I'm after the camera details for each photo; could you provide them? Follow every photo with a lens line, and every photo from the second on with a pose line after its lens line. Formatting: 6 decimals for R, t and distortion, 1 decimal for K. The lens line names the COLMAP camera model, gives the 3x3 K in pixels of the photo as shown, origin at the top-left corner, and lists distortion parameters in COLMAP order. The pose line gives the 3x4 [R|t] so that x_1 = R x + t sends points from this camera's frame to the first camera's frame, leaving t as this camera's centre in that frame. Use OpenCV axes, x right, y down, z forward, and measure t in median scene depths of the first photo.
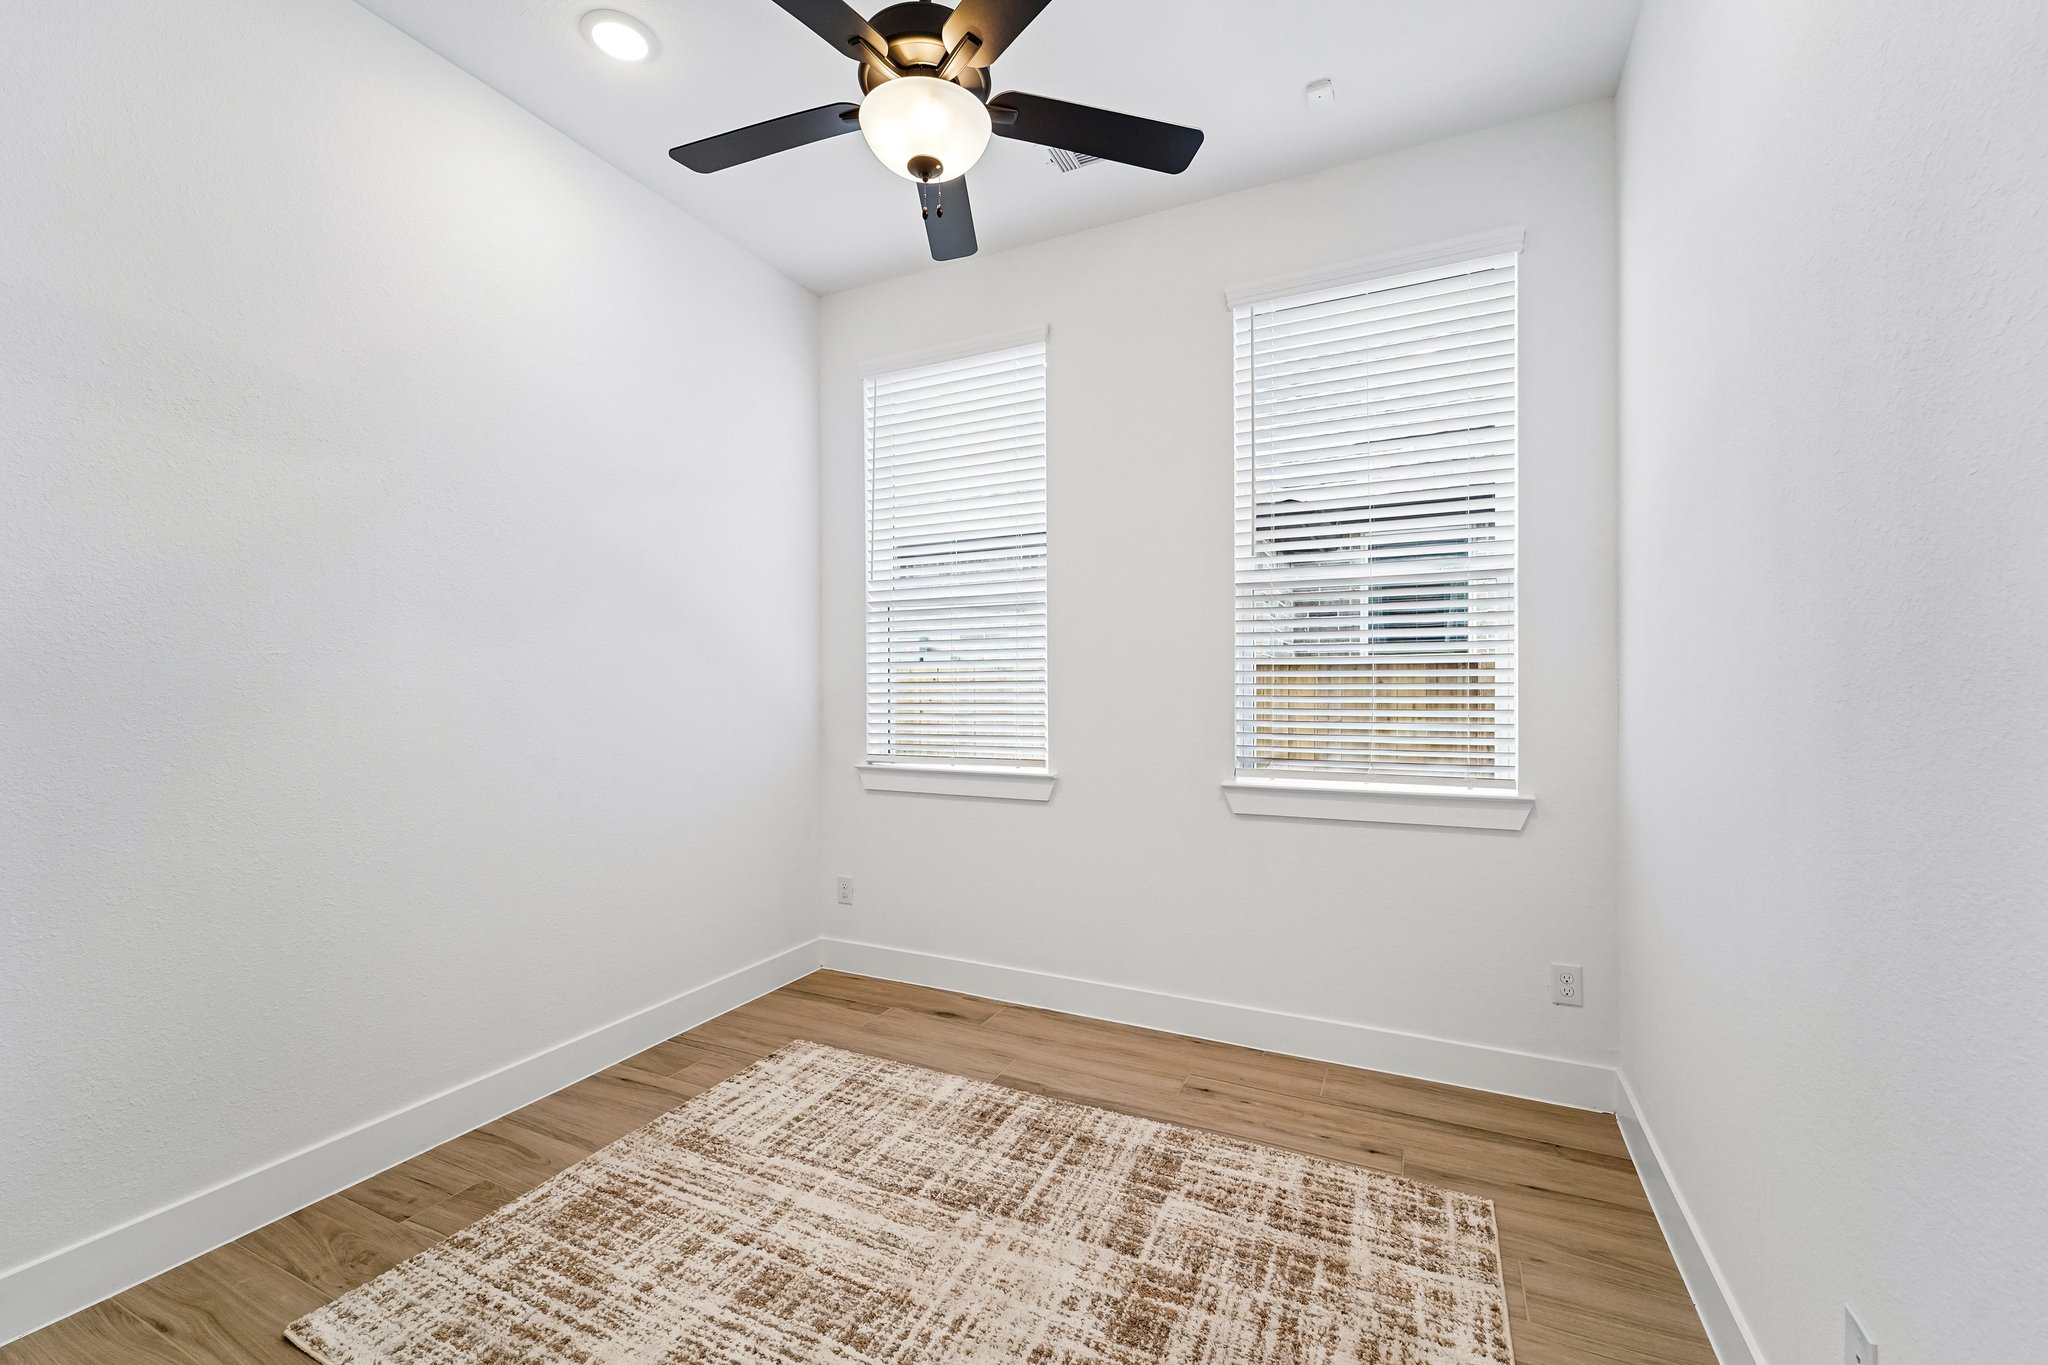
lens RADIAL K [[846.5, 0, 1022.5], [0, 846.5, 682.0], [0, 0, 1]] dist [0.003124, 0.000219]
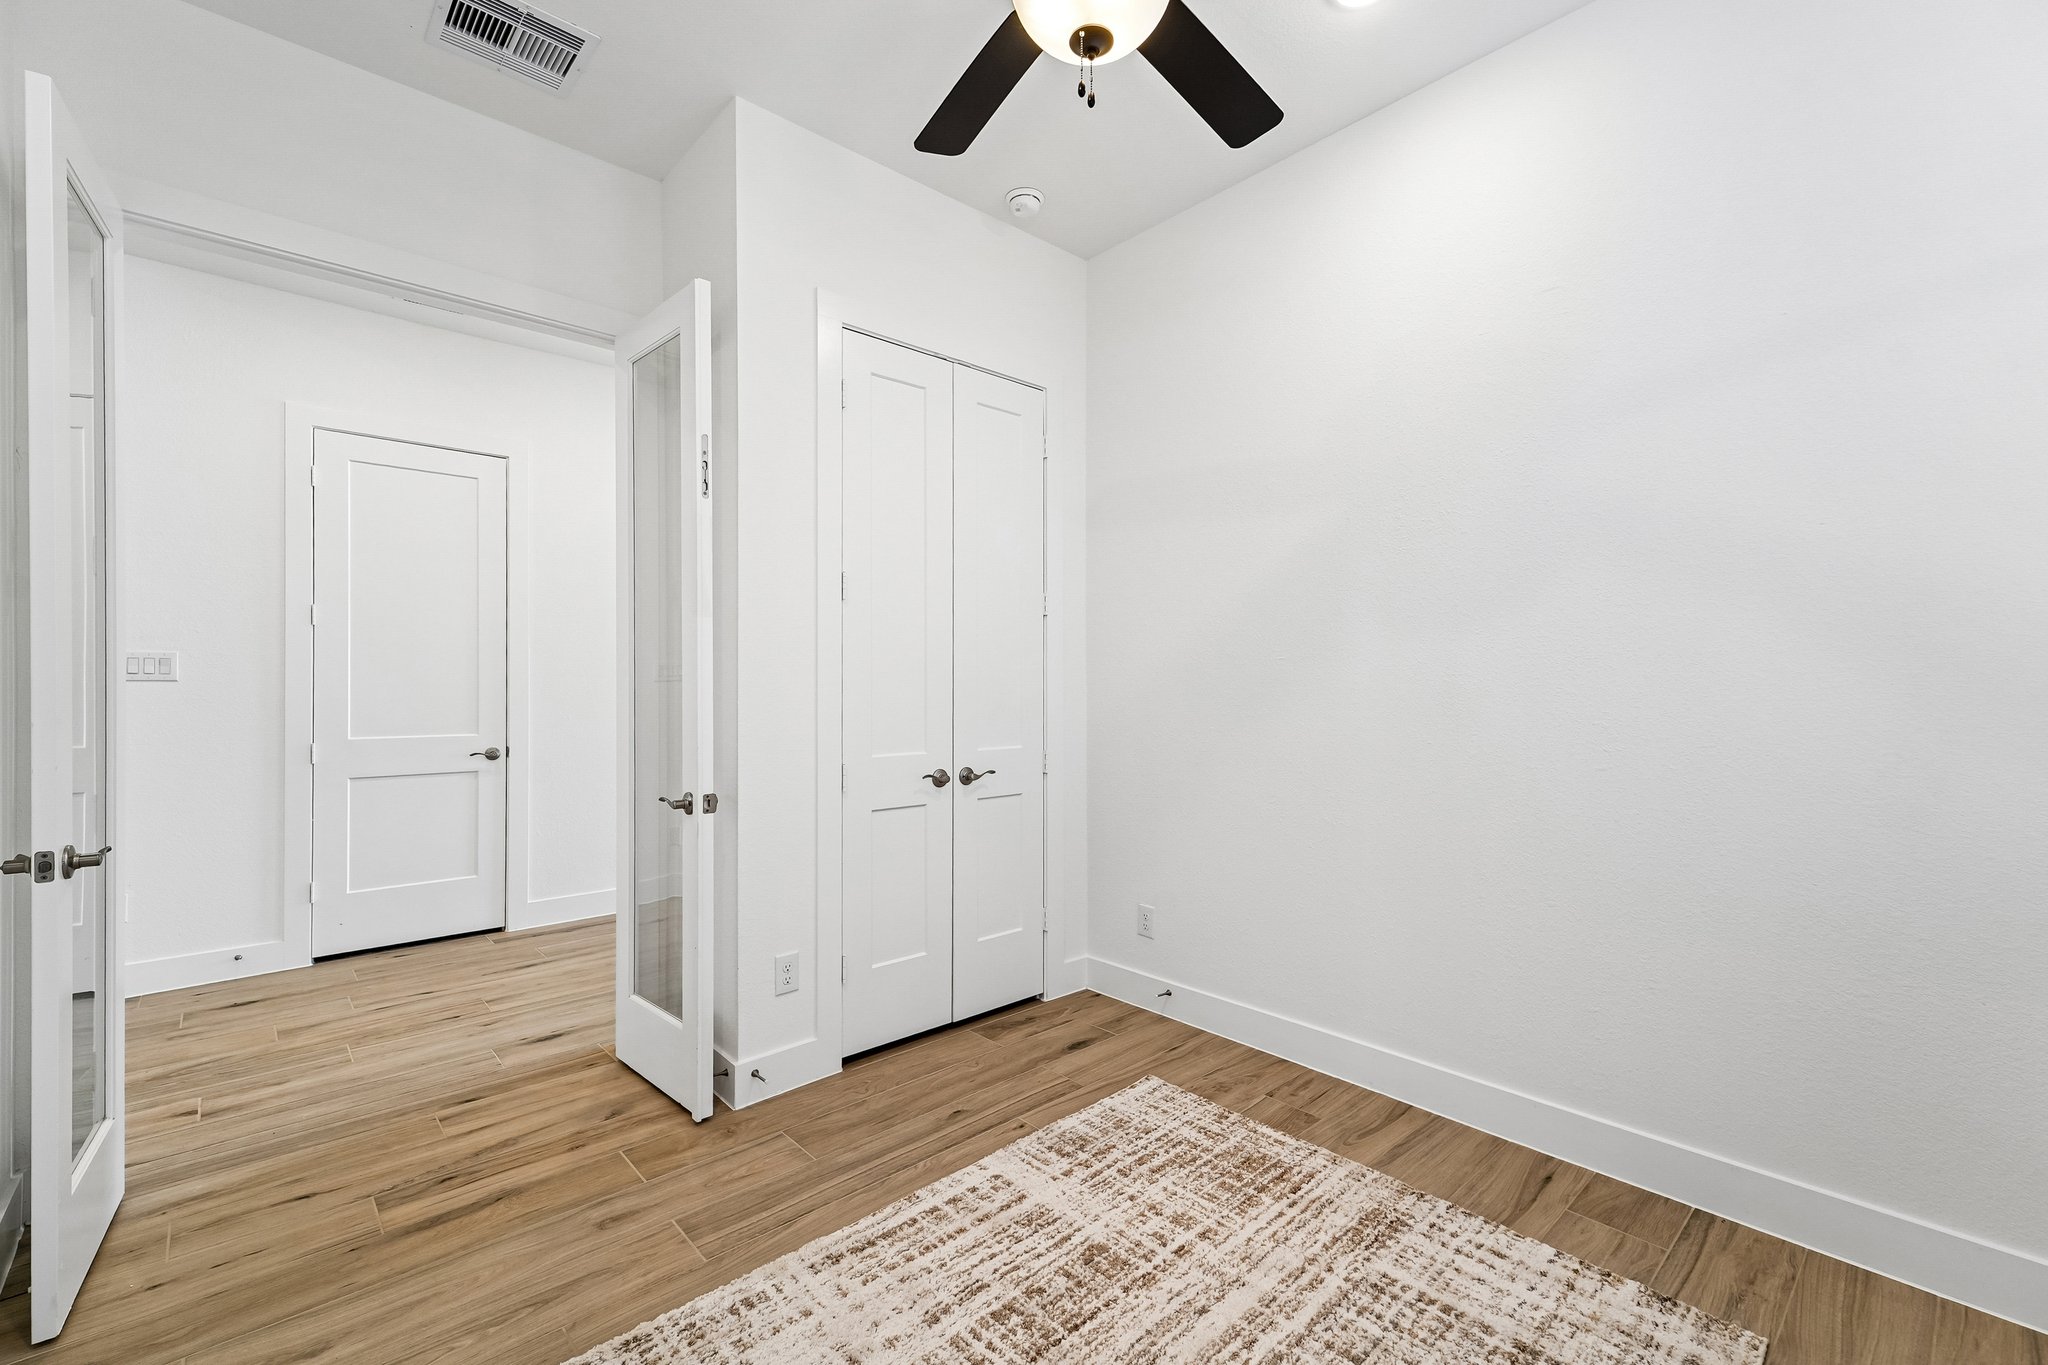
lens RADIAL K [[846.5, 0, 1031.5], [0, 846.5, 687.0], [0, 0, 1]] dist [0.003124, 0.000219]
pose [[-0.361675, 0.001119, -0.932304, 0.577130], [0.002655, 0.999996, 0.000170, 0.004334], [0.932301, -0.002413, -0.361677, 1.065302]]
